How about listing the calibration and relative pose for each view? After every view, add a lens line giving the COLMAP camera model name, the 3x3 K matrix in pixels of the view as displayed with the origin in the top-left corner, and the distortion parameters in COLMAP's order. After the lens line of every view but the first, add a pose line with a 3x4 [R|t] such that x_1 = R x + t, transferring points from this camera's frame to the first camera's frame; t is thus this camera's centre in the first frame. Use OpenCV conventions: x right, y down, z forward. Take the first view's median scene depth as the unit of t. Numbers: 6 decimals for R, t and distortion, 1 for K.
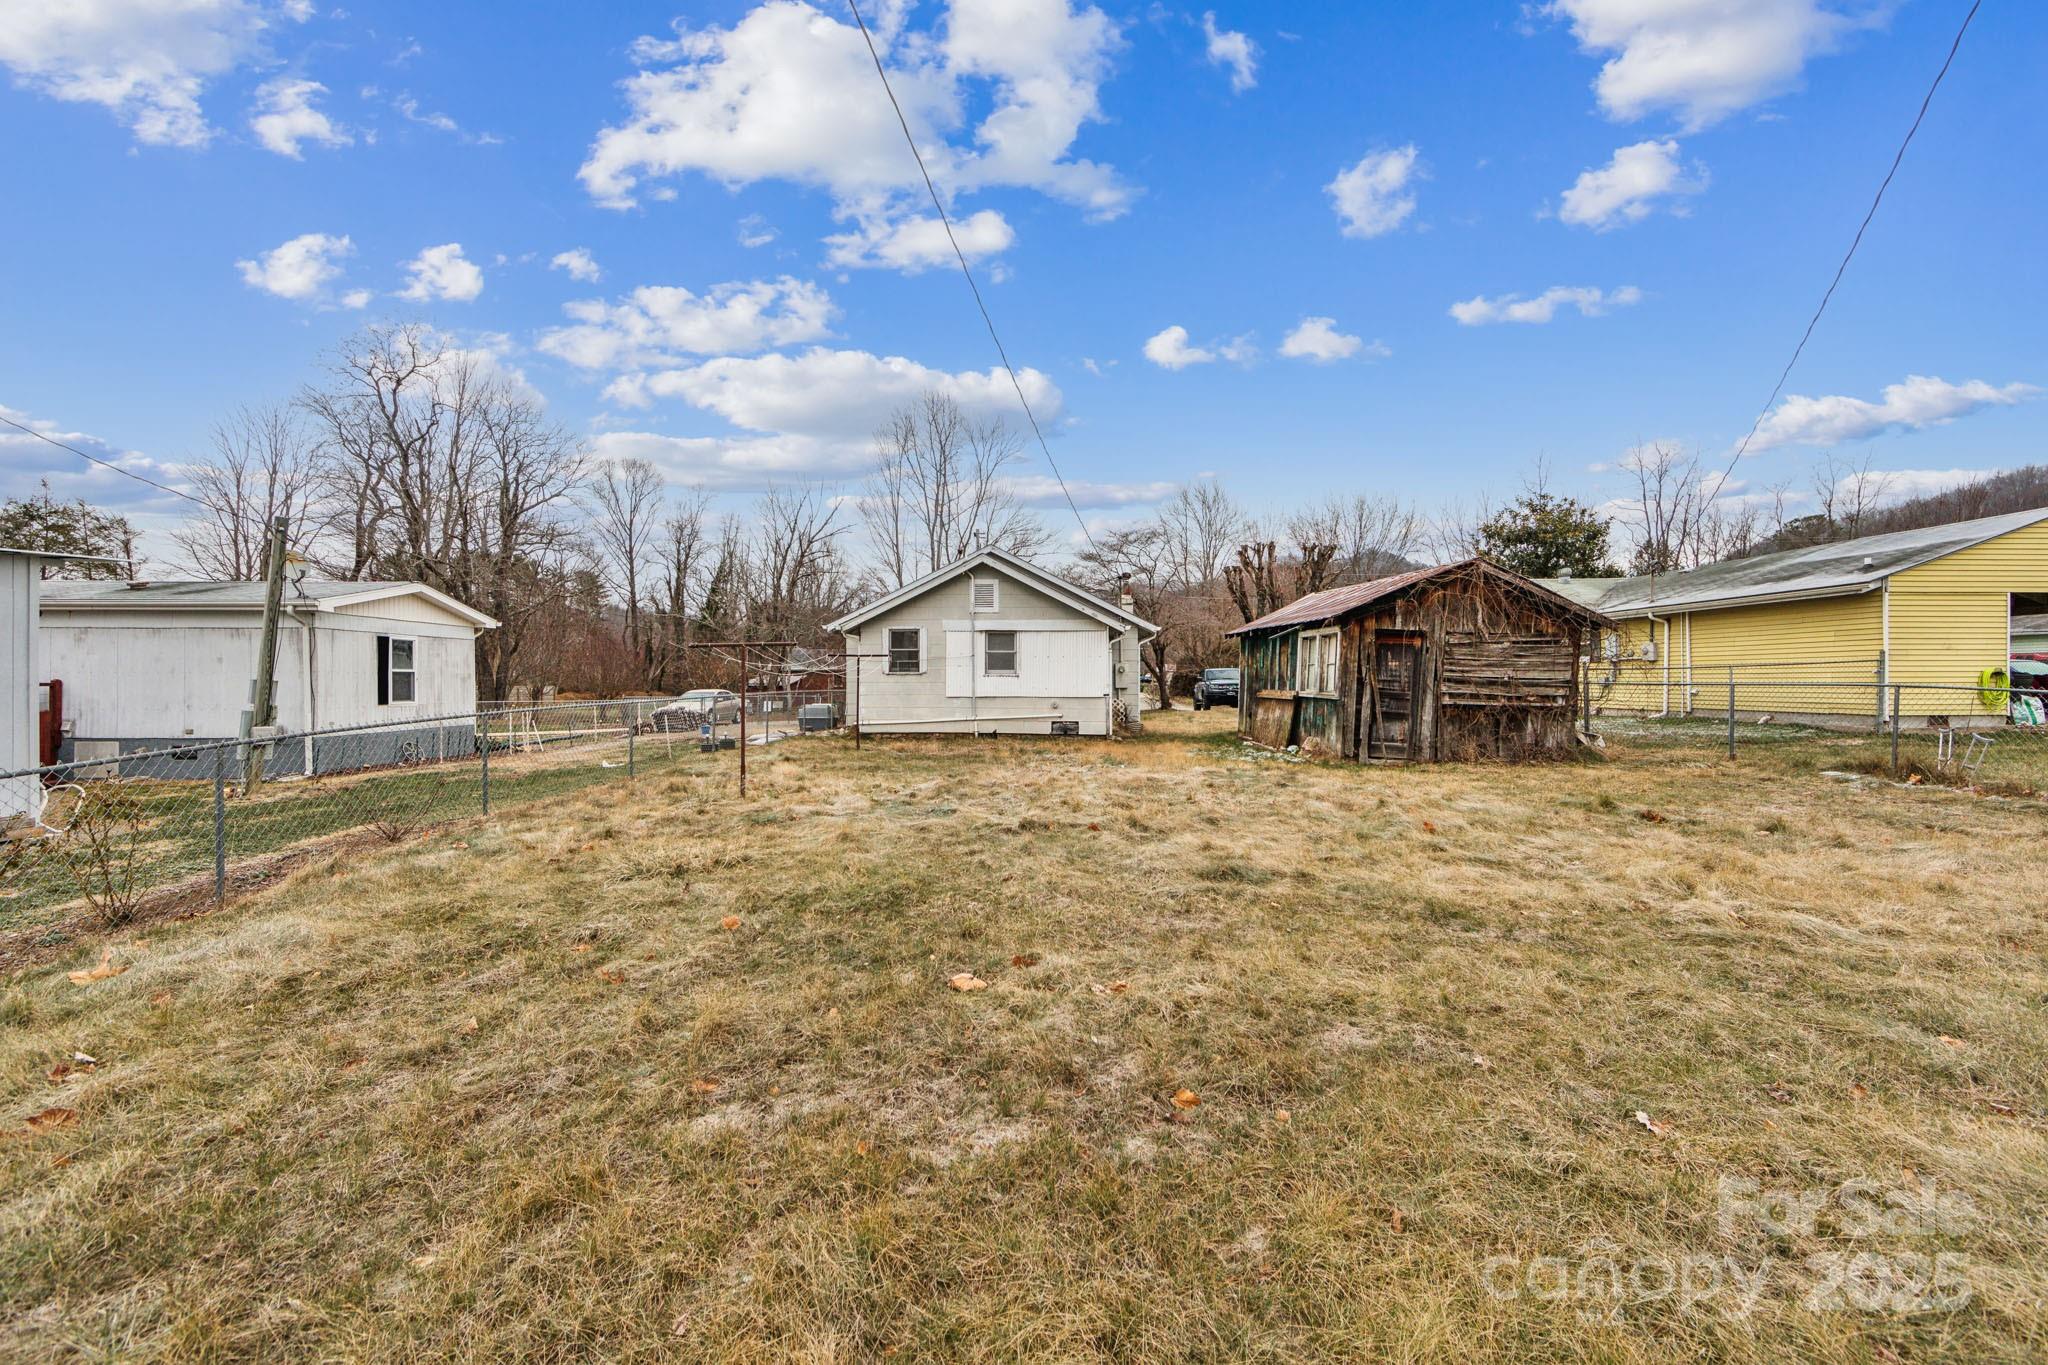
lens RADIAL K [[815.6, 0, 1024.0], [0, 815.6, 682.5], [0, 0, 1]] dist [-0.004321, -0.000082]
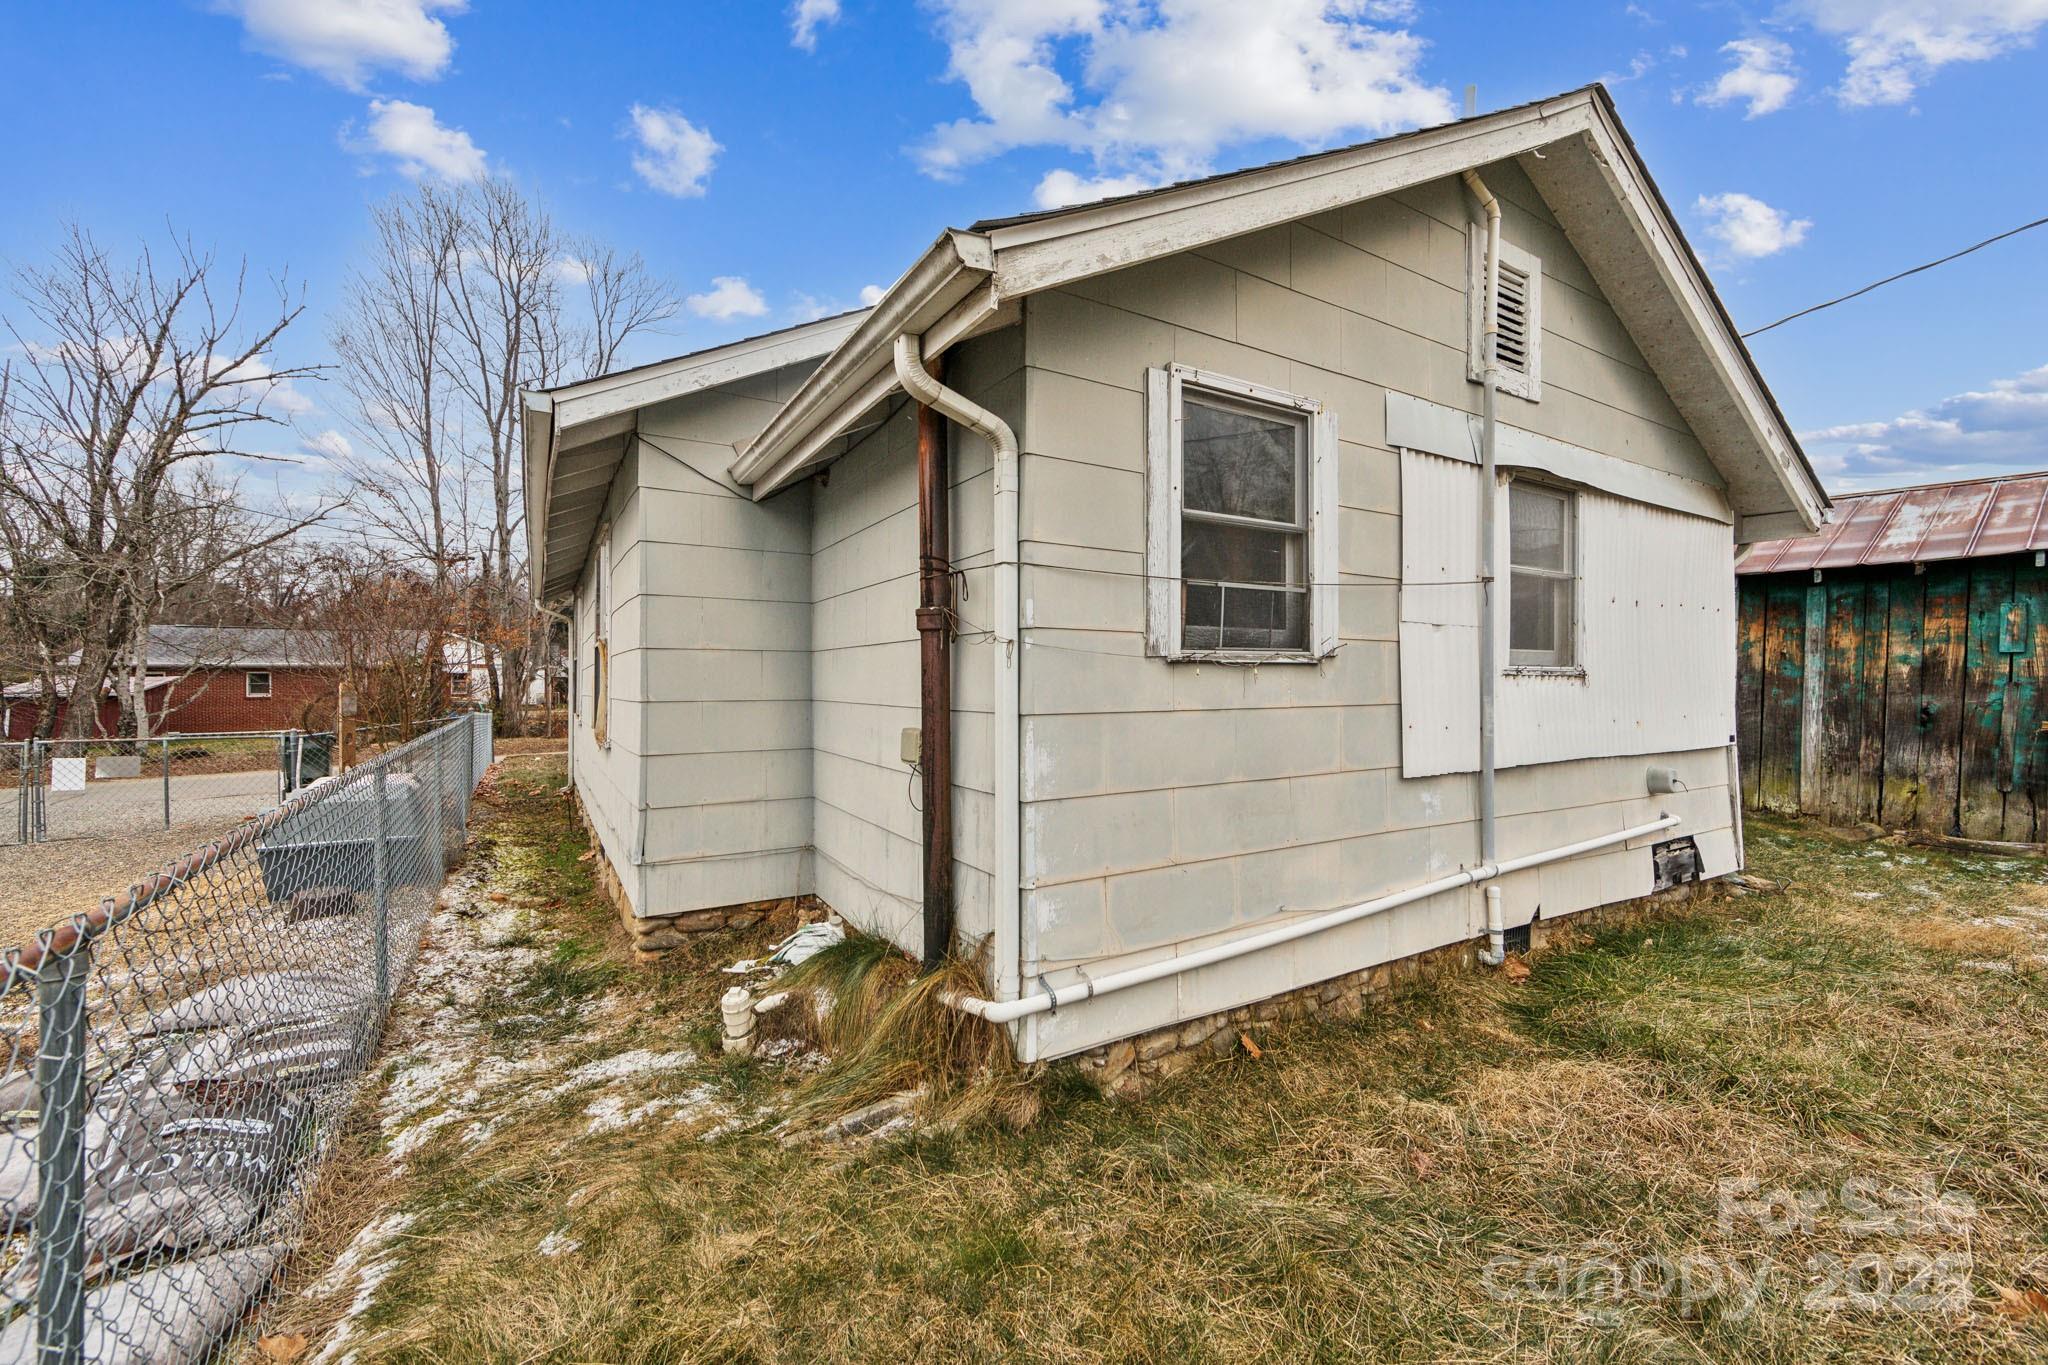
lens RADIAL K [[815.6, 0, 1024.0], [0, 815.6, 682.5], [0, 0, 1]] dist [-0.004321, -0.000082]
pose [[0.847131, 0.002607, 0.531378, -0.142975], [0.000621, 0.999982, -0.005896, -0.002829], [-0.531384, 0.005324, 0.847114, 0.460041]]
